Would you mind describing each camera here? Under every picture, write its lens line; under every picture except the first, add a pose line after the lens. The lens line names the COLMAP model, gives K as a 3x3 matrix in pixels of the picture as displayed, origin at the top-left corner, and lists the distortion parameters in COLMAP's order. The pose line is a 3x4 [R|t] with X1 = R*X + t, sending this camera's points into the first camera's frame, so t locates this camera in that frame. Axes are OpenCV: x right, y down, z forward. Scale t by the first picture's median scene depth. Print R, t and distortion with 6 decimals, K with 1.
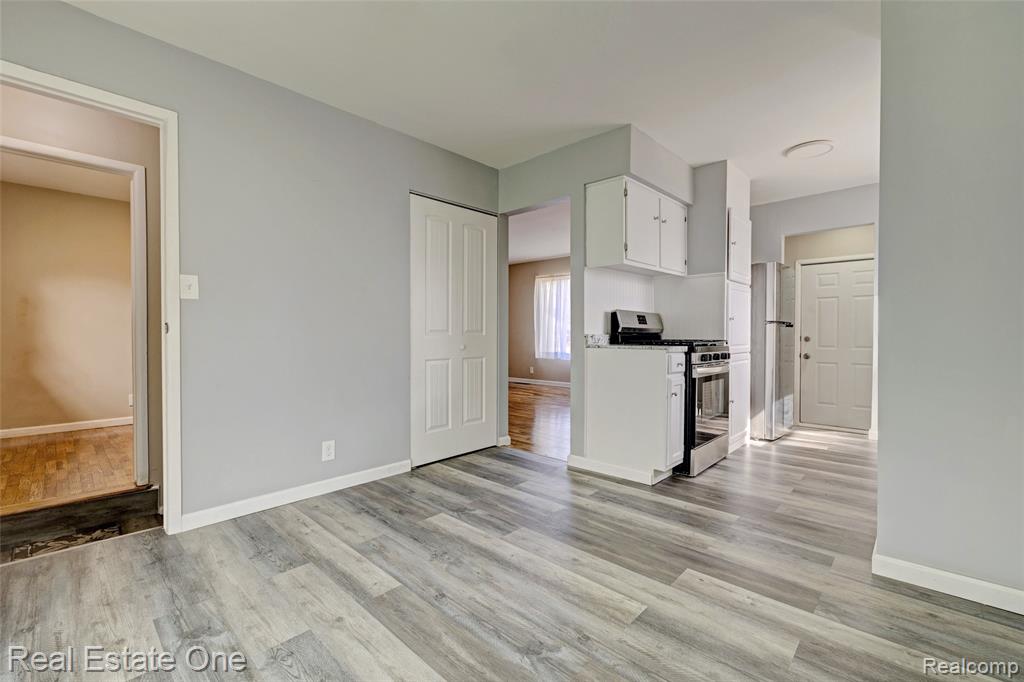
lens RADIAL K [[437.0, 0, 512.8], [0, 437.0, 338.8], [0, 0, 1]] dist [-0.000254, 0.000456]
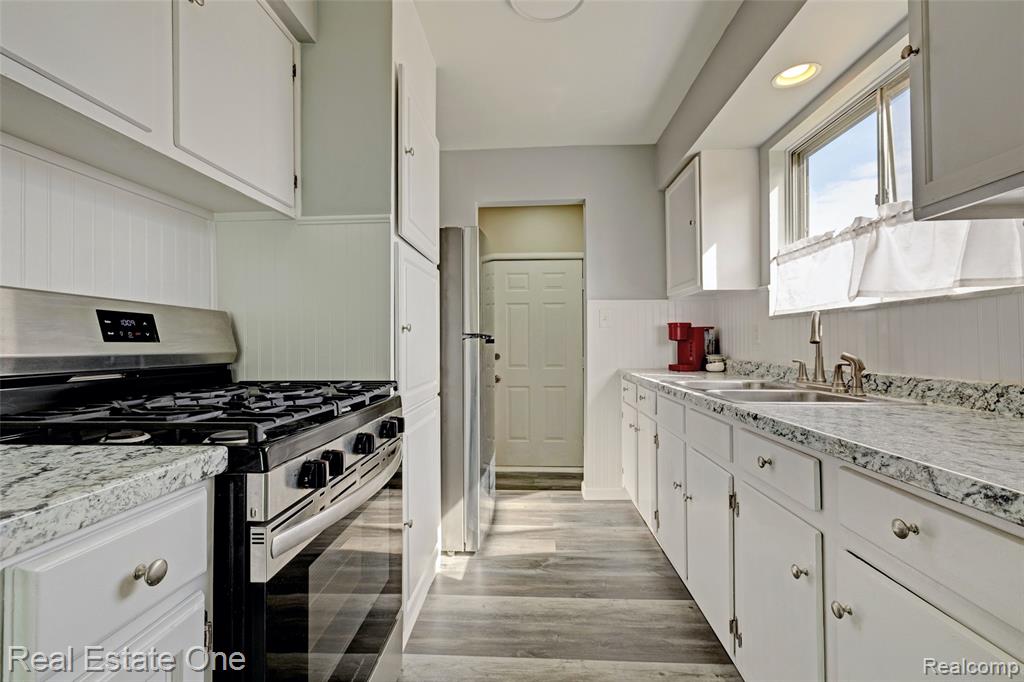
lens RADIAL K [[437.0, 0, 512.8], [0, 437.0, 338.8], [0, 0, 1]] dist [-0.000254, 0.000456]
pose [[0.761386, -0.000193, 0.648298, 0.440322], [0.014017, 0.999771, -0.016164, -0.039660], [-0.648147, 0.021394, 0.761215, 0.883170]]
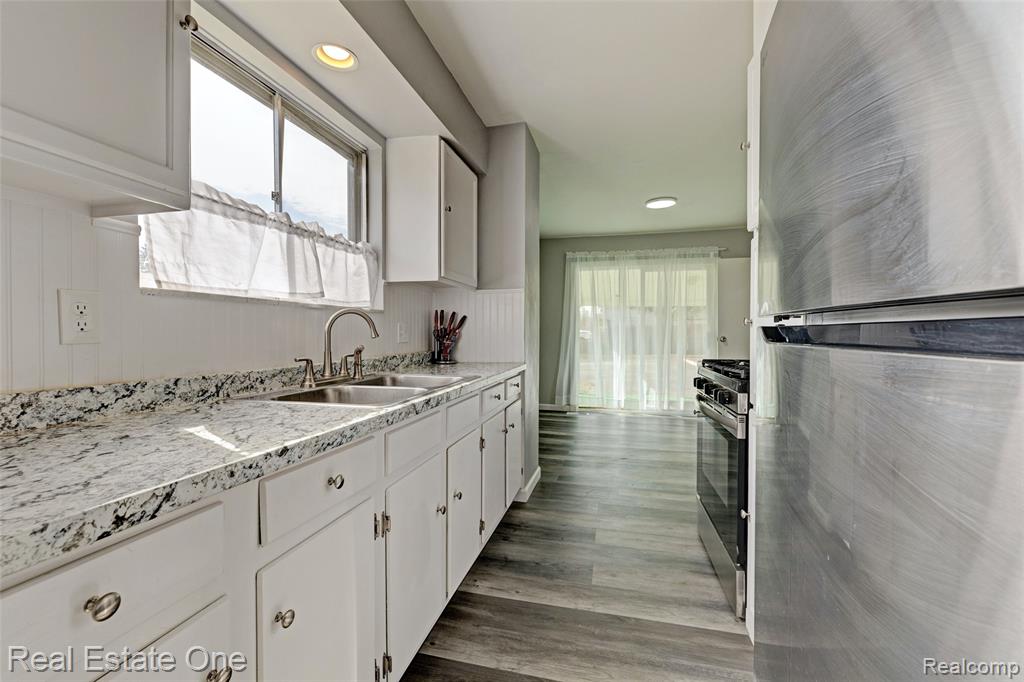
lens RADIAL K [[429.7, 0, 512.0], [0, 429.7, 341.0], [0, 0, 1]] dist [0.000740, -0.000190]
pose [[-0.870677, 0.006663, -0.491810, 1.312577], [-0.007912, 0.999589, 0.027548, -0.053387], [0.491792, 0.027877, -0.870267, 1.808982]]
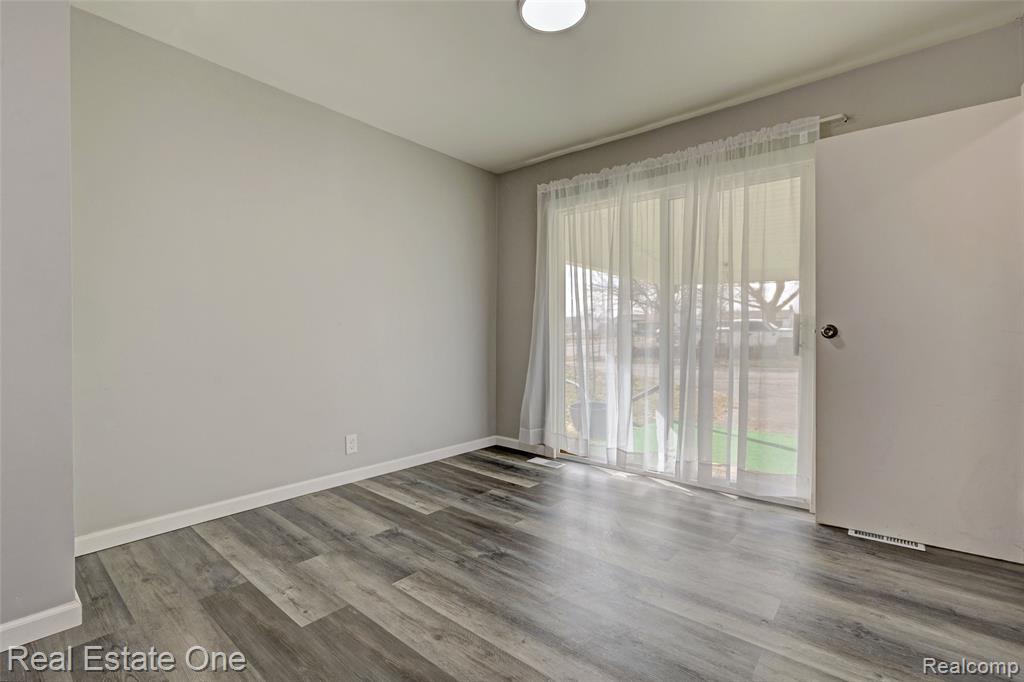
lens RADIAL K [[460.0, 0, 512.0], [0, 460.0, 341.0], [0, 0, 1]] dist [-0.001007, 0.000259]
pose [[-0.998278, -0.002444, -0.058618, 0.050410], [-0.004108, 0.999591, 0.028286, -0.016761], [0.058525, 0.028478, -0.997880, 1.380942]]
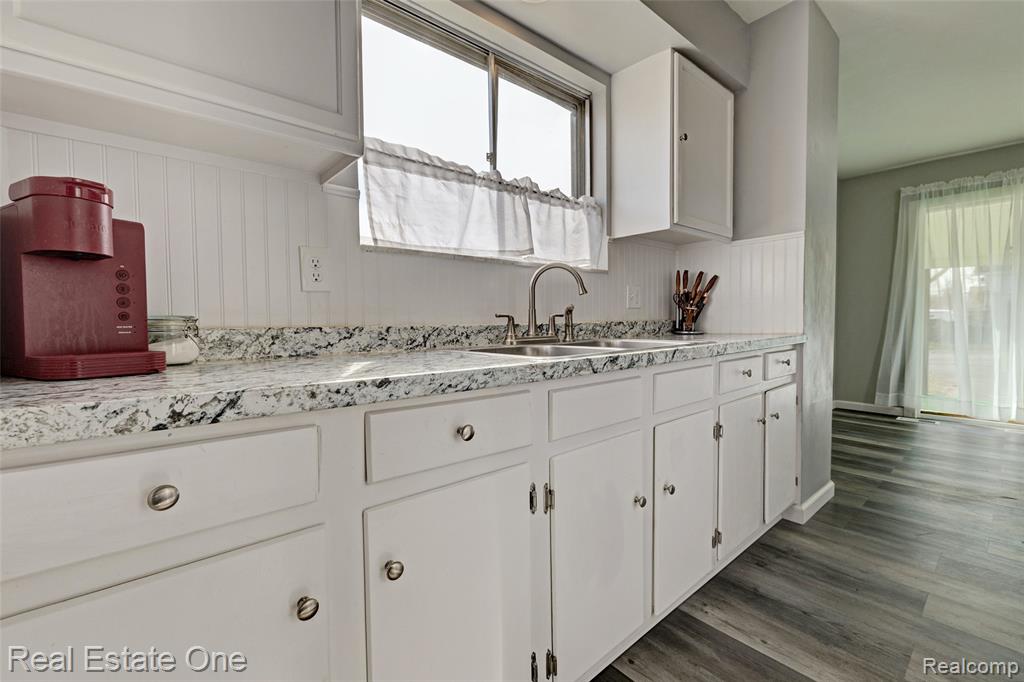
lens RADIAL K [[437.0, 0, 512.8], [0, 437.0, 338.8], [0, 0, 1]] dist [-0.000254, 0.000456]
pose [[-0.994718, 0.006580, 0.102431, 1.196730], [0.011971, 0.998570, 0.052110, -0.007111], [-0.101942, 0.053061, -0.993374, 1.730507]]
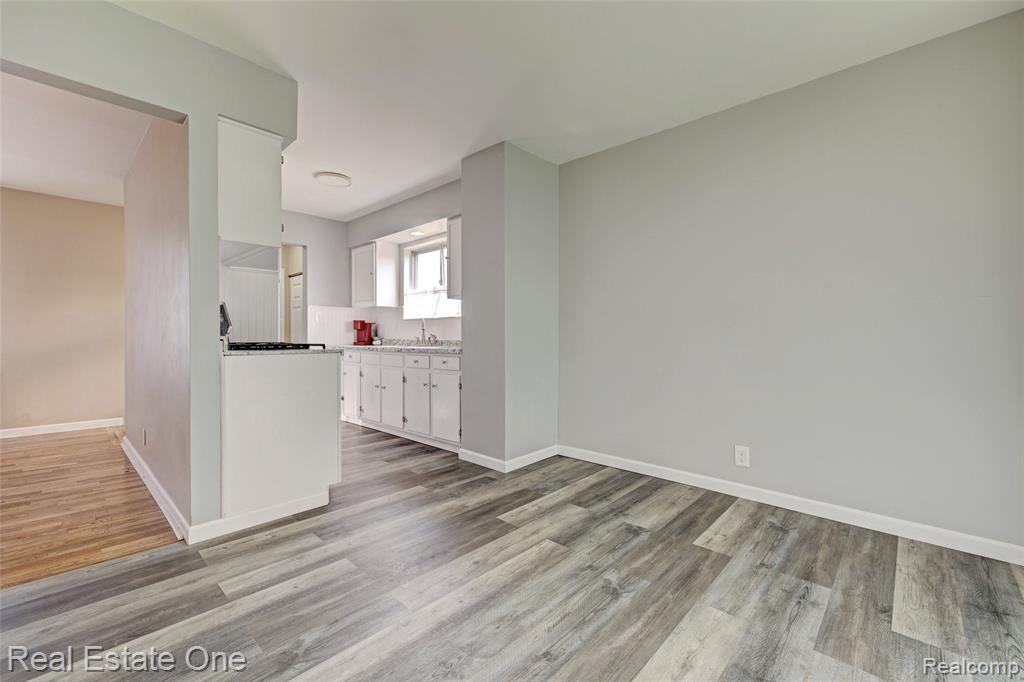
lens RADIAL K [[429.7, 0, 512.0], [0, 429.7, 341.0], [0, 0, 1]] dist [0.000740, -0.000190]
pose [[-0.006593, -0.010625, 0.999922, -0.645610], [0.008762, 0.999905, 0.010683, -0.006360], [-0.999940, 0.008832, -0.006499, 0.715862]]
